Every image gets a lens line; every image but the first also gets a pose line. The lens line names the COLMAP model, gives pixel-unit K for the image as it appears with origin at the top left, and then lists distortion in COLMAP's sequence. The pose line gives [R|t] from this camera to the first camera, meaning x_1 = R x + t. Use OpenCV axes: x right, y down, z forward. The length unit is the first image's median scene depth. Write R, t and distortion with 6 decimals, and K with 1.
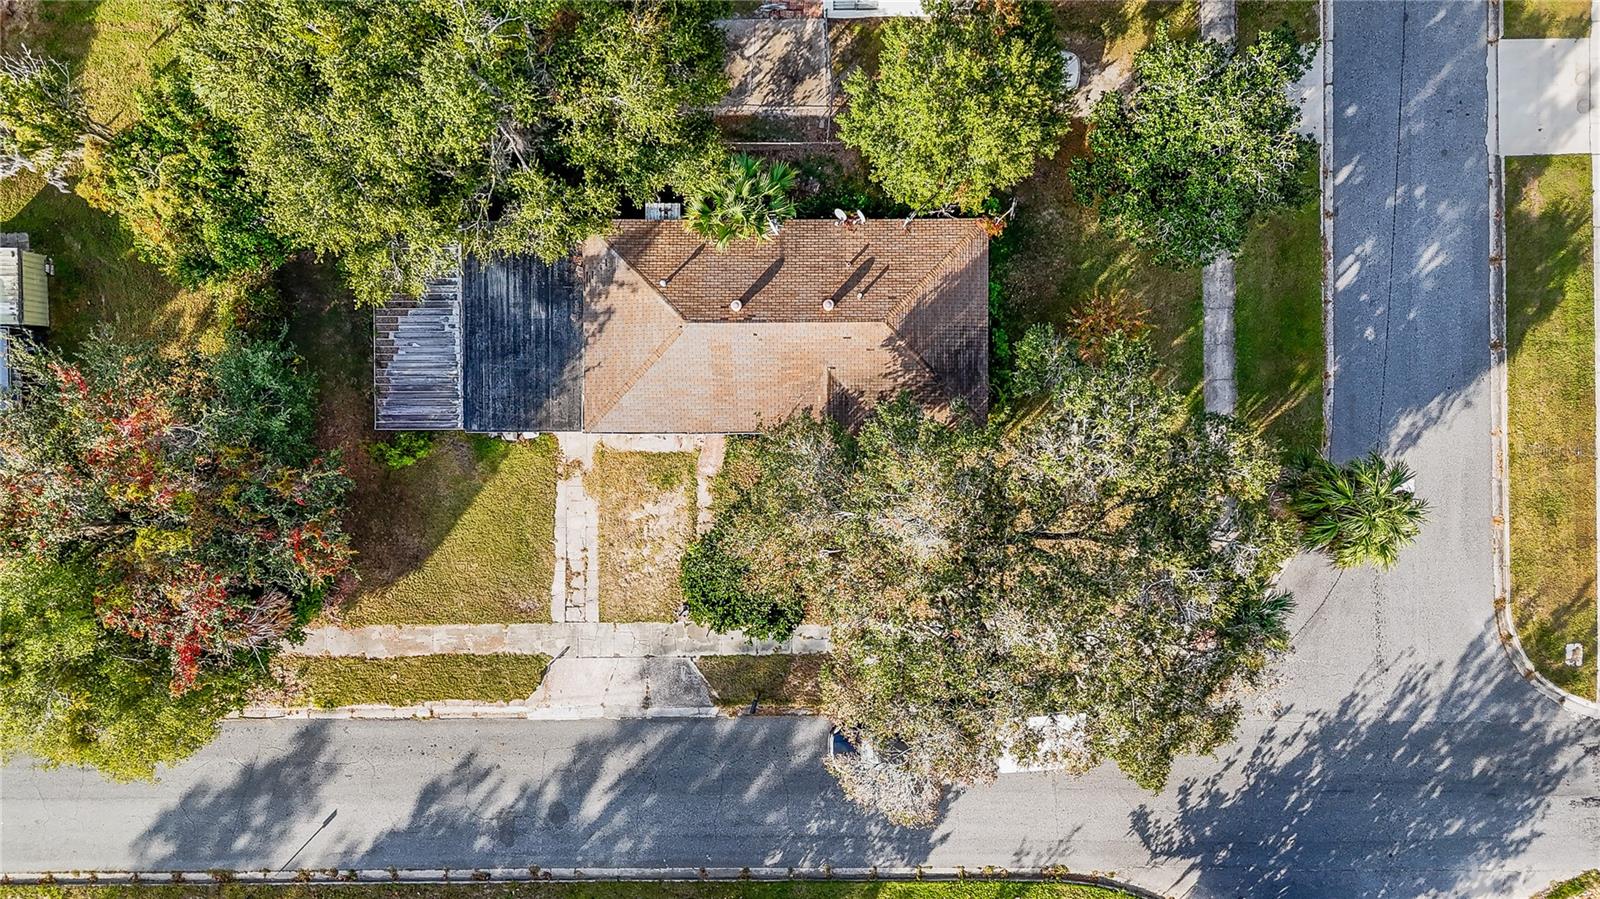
lens RADIAL K [[1208.3, 0, 812.6], [0, 1208.3, 444.2], [0, 0, 1]] dist [0.043662, -0.036202]
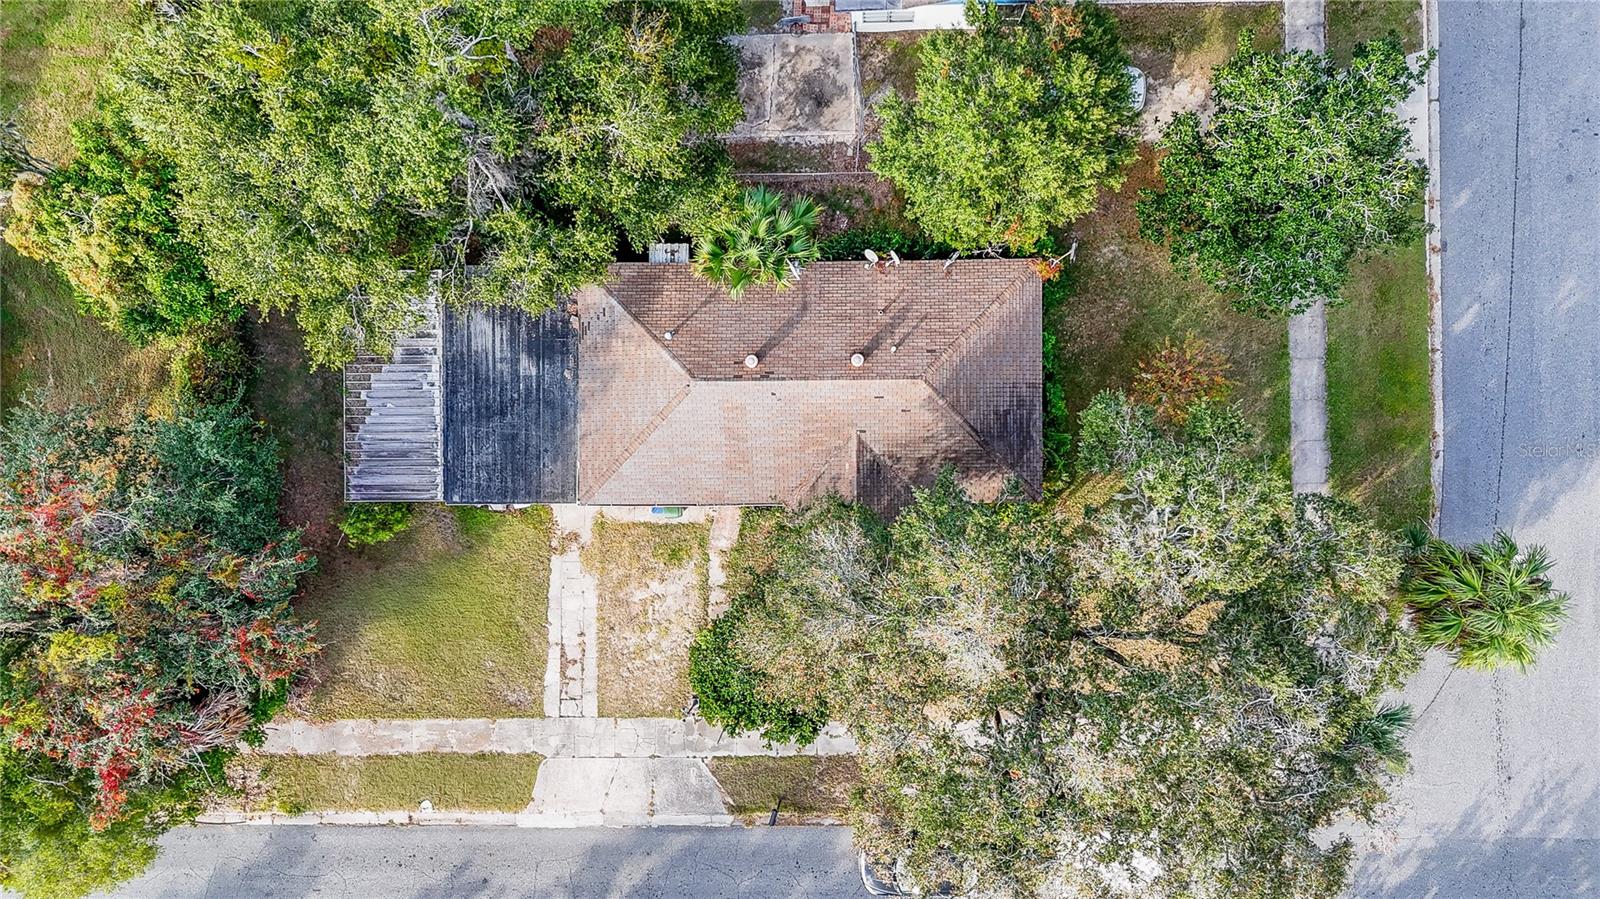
lens RADIAL K [[1208.3, 0, 808.7], [0, 1208.3, 440.5], [0, 0, 1]] dist [0.043662, -0.036202]
pose [[0.999576, -0.002130, -0.029038, 0.002906], [0.001746, 0.999911, -0.013250, -0.045179], [0.029063, 0.013194, 0.999490, 0.128778]]
